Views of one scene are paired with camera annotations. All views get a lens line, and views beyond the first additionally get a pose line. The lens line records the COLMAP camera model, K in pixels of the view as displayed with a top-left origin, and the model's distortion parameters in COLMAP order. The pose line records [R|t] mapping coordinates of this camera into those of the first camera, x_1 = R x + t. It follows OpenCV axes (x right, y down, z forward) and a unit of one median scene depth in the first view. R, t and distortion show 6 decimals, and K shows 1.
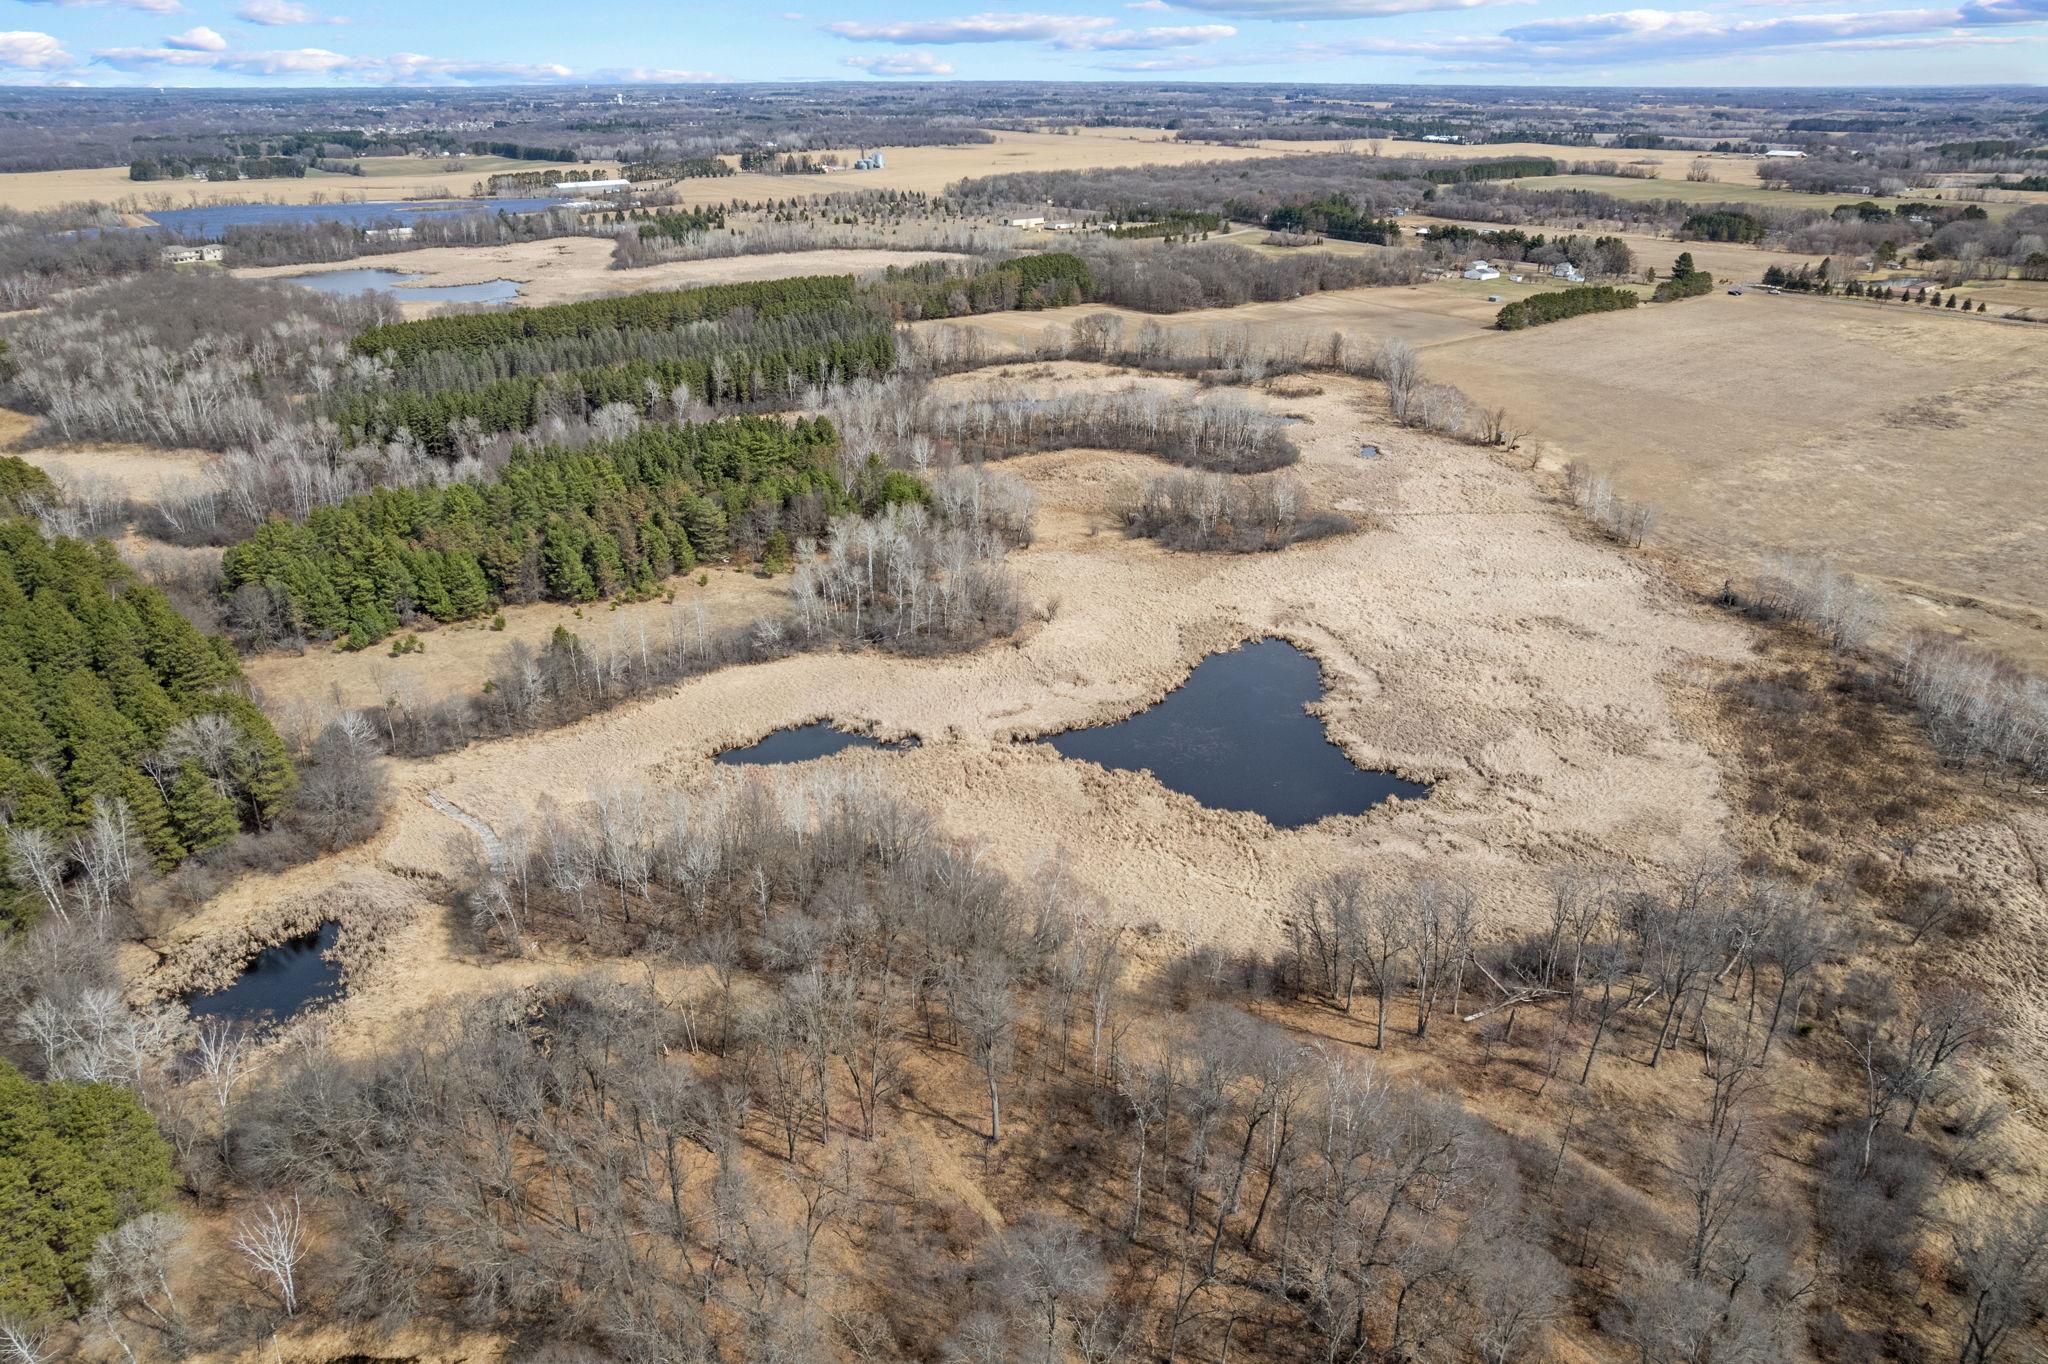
lens RADIAL K [[1332.4, 0, 1016.3], [0, 1332.4, 689.6], [0, 0, 1]] dist [-0.074212, 0.070844]
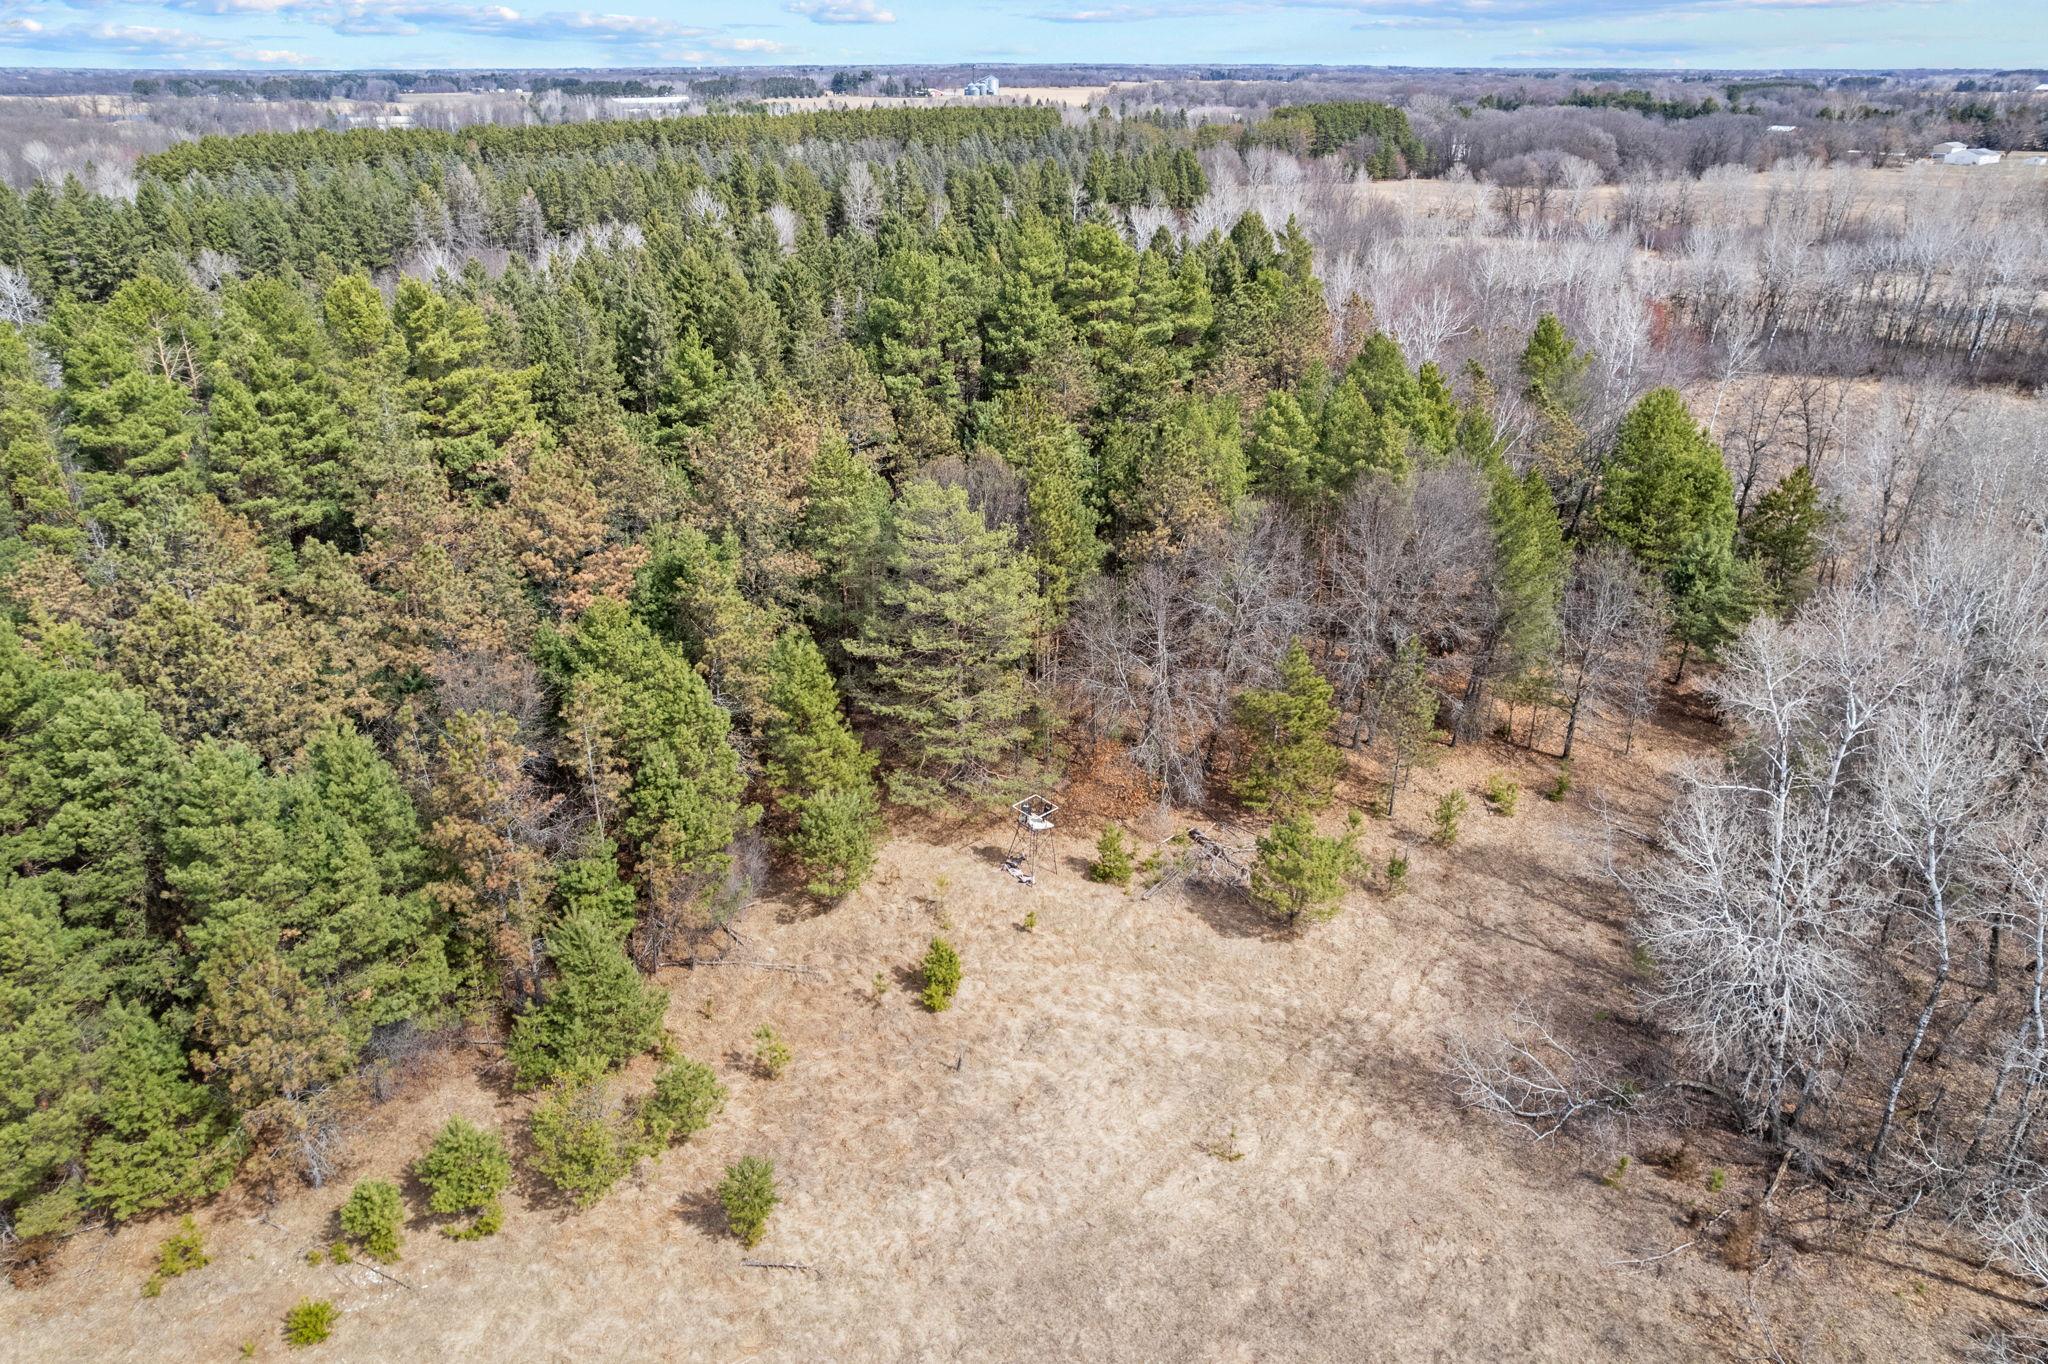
lens RADIAL K [[1332.4, 0, 1016.3], [0, 1332.4, 689.6], [0, 0, 1]] dist [-0.074212, 0.070844]
pose [[0.998545, 0.022044, -0.049209, -0.213216], [-0.021525, 0.999707, 0.011053, -0.117653], [0.049438, -0.009978, 0.998727, 0.812198]]
